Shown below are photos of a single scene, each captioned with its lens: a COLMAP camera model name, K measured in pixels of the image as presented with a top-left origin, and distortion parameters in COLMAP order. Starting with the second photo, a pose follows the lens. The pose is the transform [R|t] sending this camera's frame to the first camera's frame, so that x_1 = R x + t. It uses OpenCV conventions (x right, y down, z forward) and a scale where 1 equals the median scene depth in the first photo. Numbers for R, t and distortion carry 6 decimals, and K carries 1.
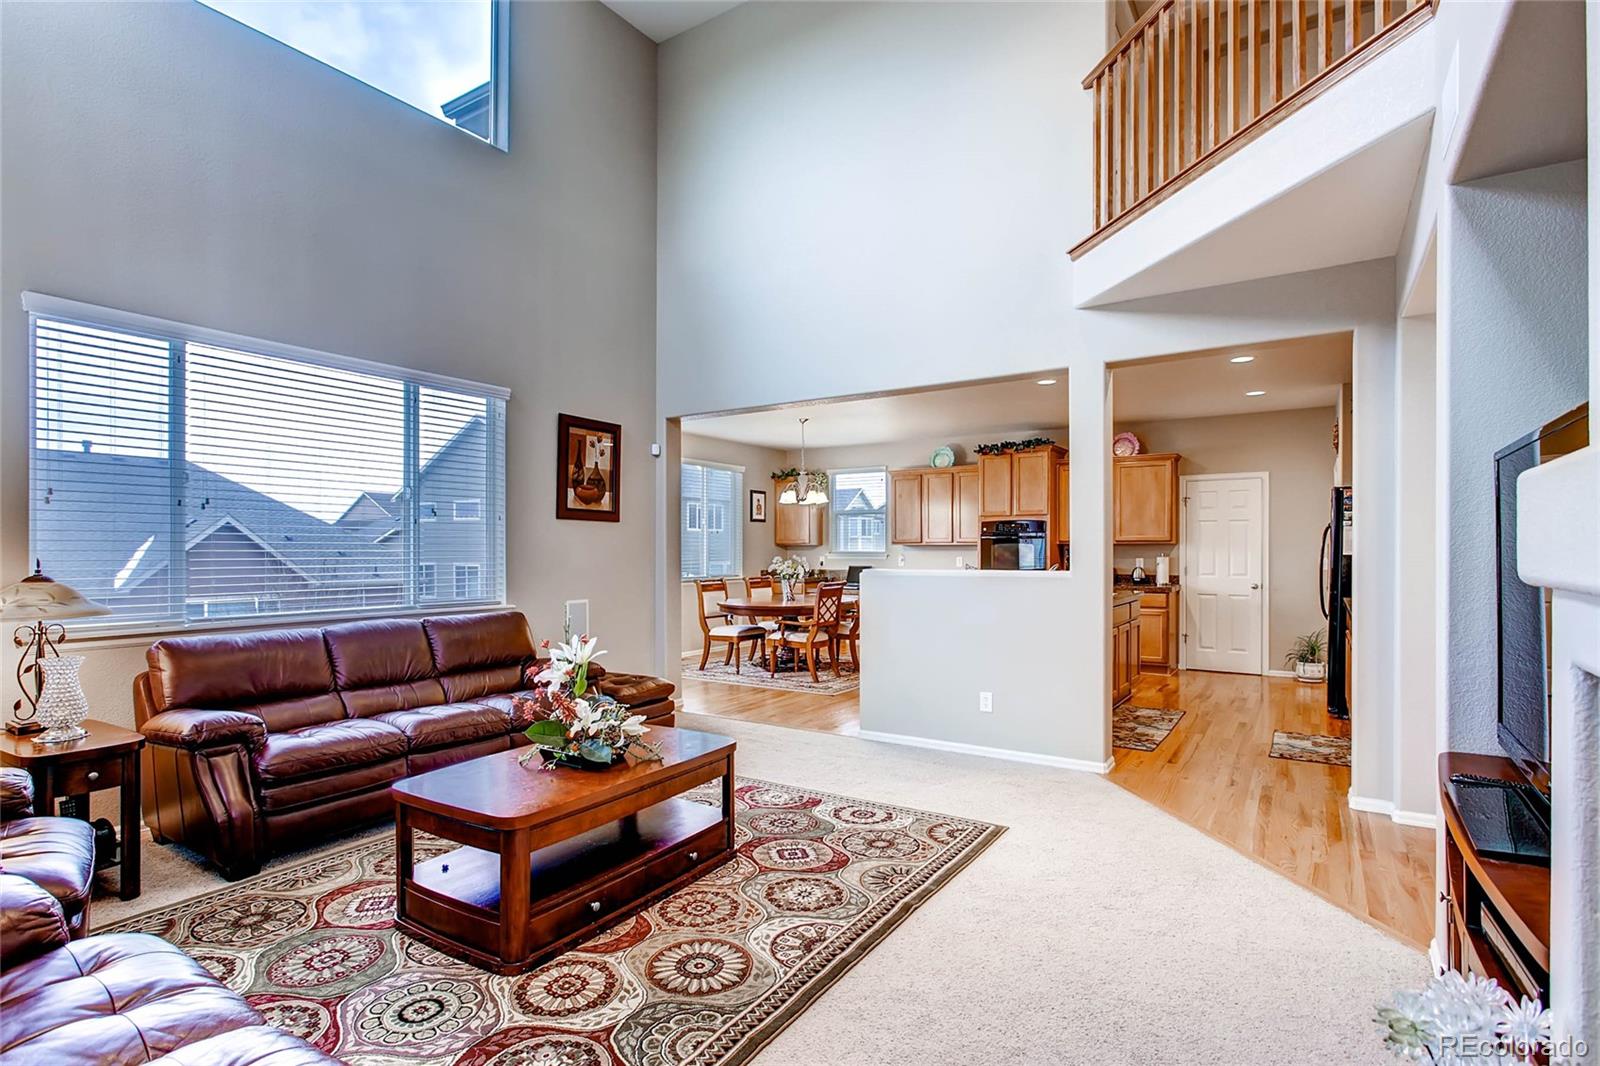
lens RADIAL K [[779.0, 0, 806.3], [0, 779.0, 554.0], [0, 0, 1]] dist [-0.009060, 0.003176]
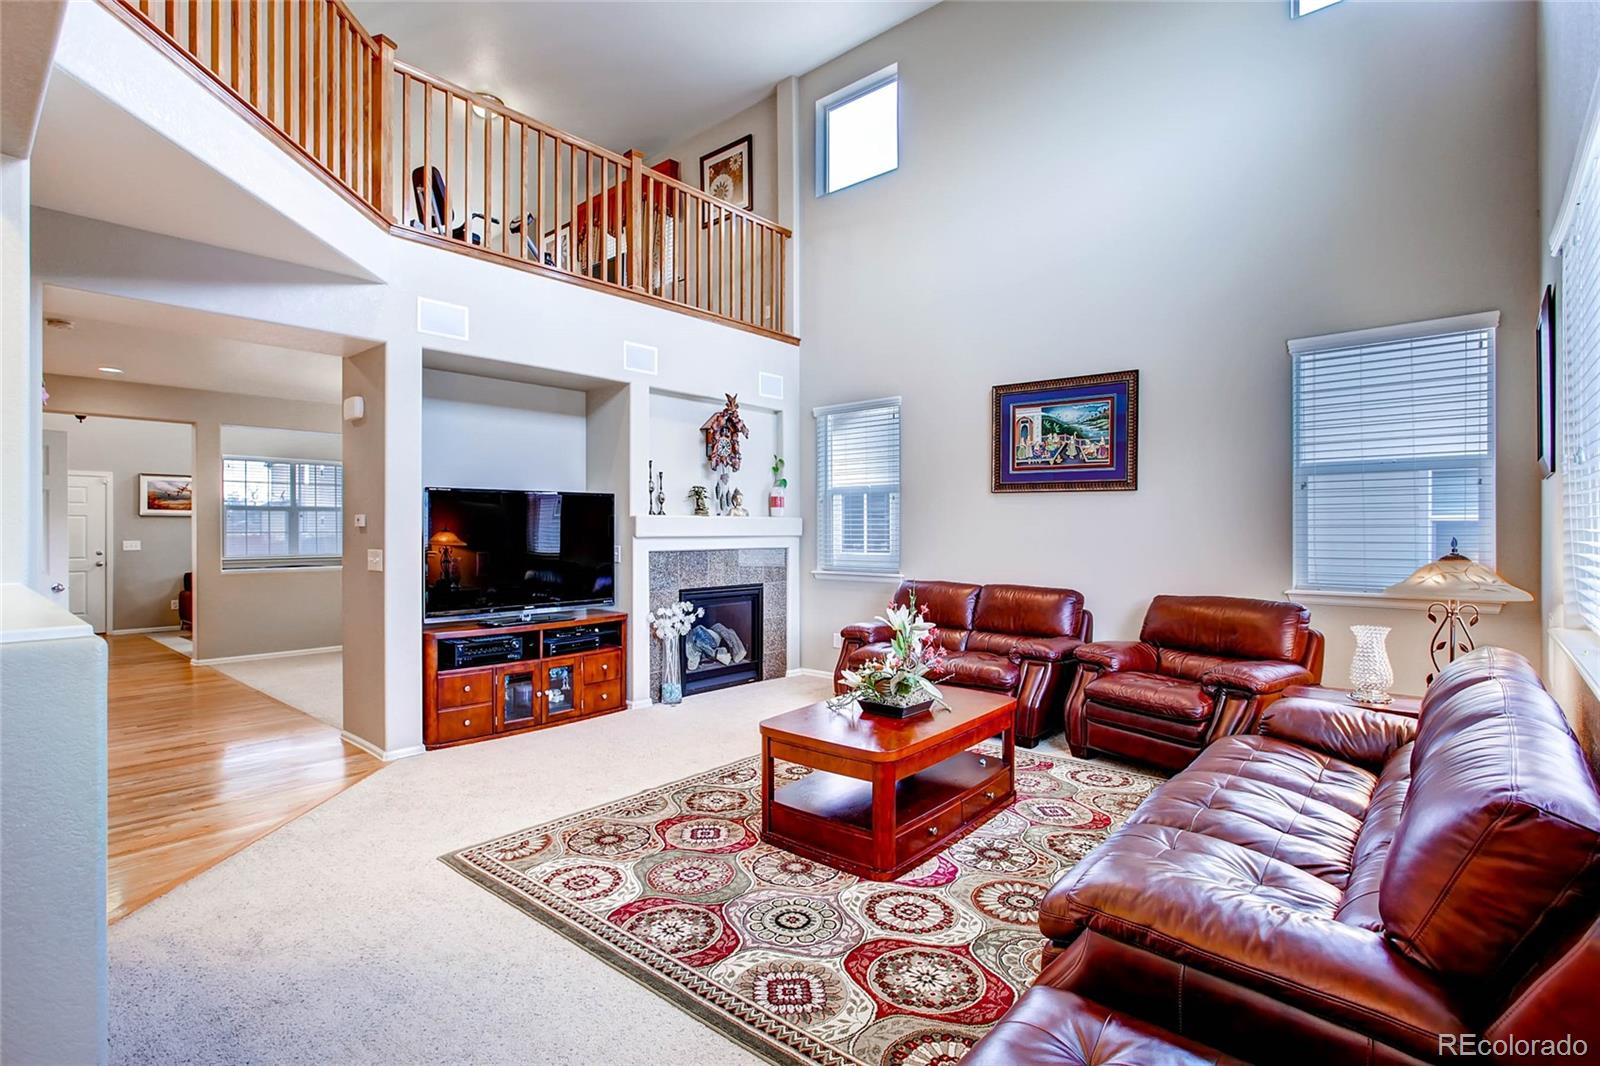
lens RADIAL K [[779.0, 0, 801.2], [0, 779.0, 530.2], [0, 0, 1]] dist [-0.009060, 0.003176]
pose [[-0.989385, 0.004565, 0.145248, -0.170643], [0.005953, 0.999941, 0.009119, -0.009724], [-0.145198, 0.009887, -0.989353, 1.166314]]
